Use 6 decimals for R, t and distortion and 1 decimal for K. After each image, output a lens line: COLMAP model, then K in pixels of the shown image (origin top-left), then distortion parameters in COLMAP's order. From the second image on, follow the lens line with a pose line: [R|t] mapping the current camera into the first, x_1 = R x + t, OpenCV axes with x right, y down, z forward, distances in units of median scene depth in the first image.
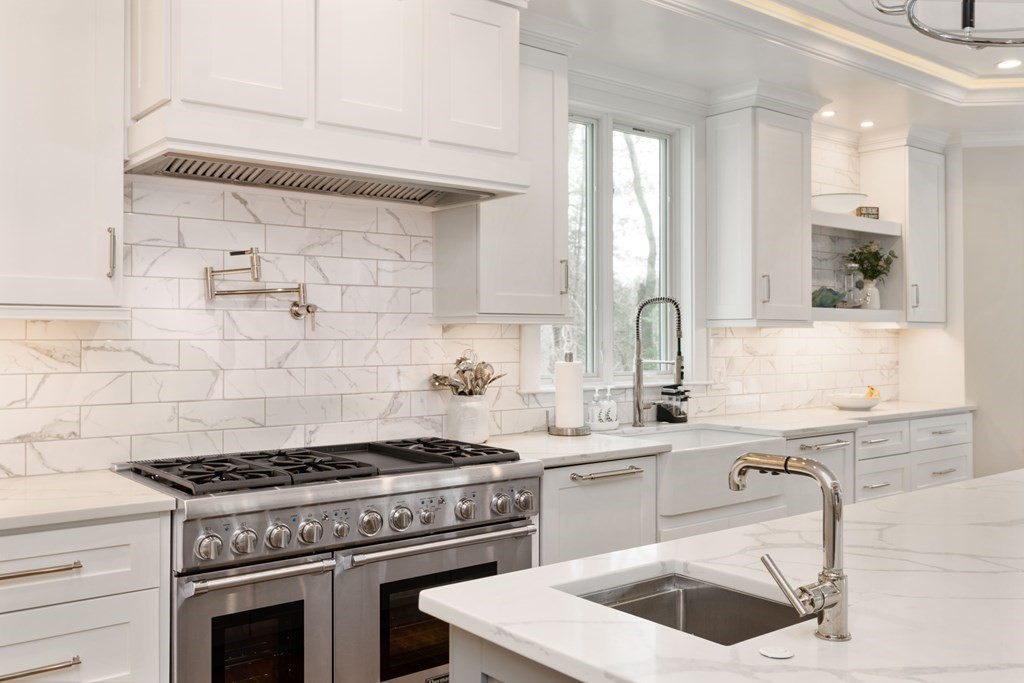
lens RADIAL K [[910.6, 0, 512.0], [0, 910.6, 341.5], [0, 0, 1]] dist [-0.000727, 0.001973]
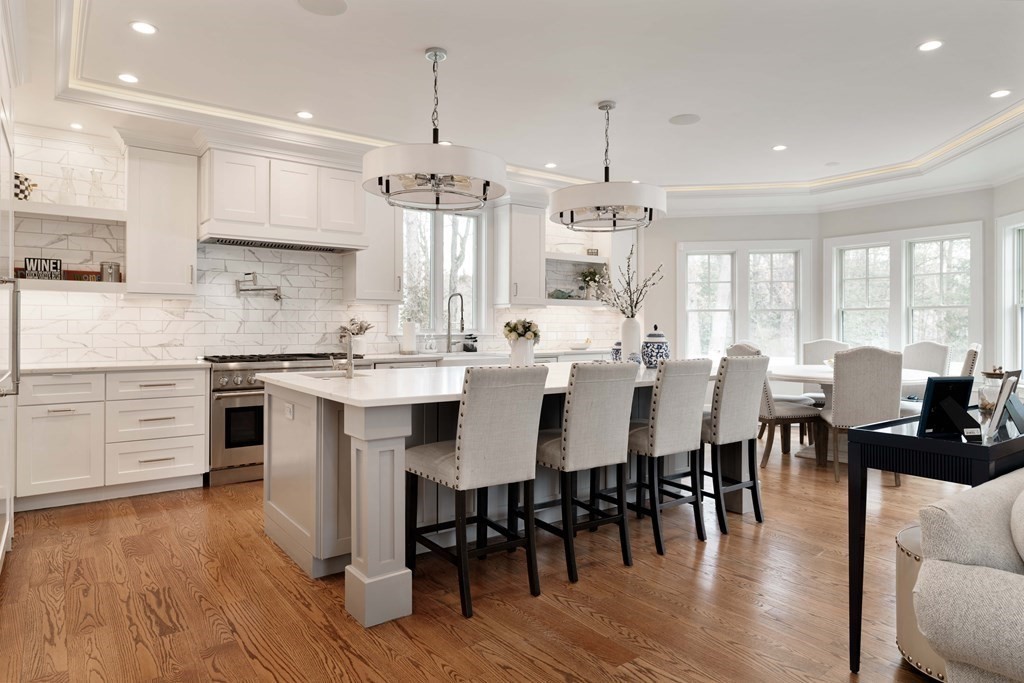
lens RADIAL K [[620.3, 0, 511.7], [0, 620.3, 325.1], [0, 0, 1]] dist [-0.005608, -0.001833]
pose [[0.999343, -0.000356, -0.036244, 0.434289], [-0.000035, 0.999942, -0.010782, 0.055025], [0.036245, 0.010776, 0.999285, -0.602832]]
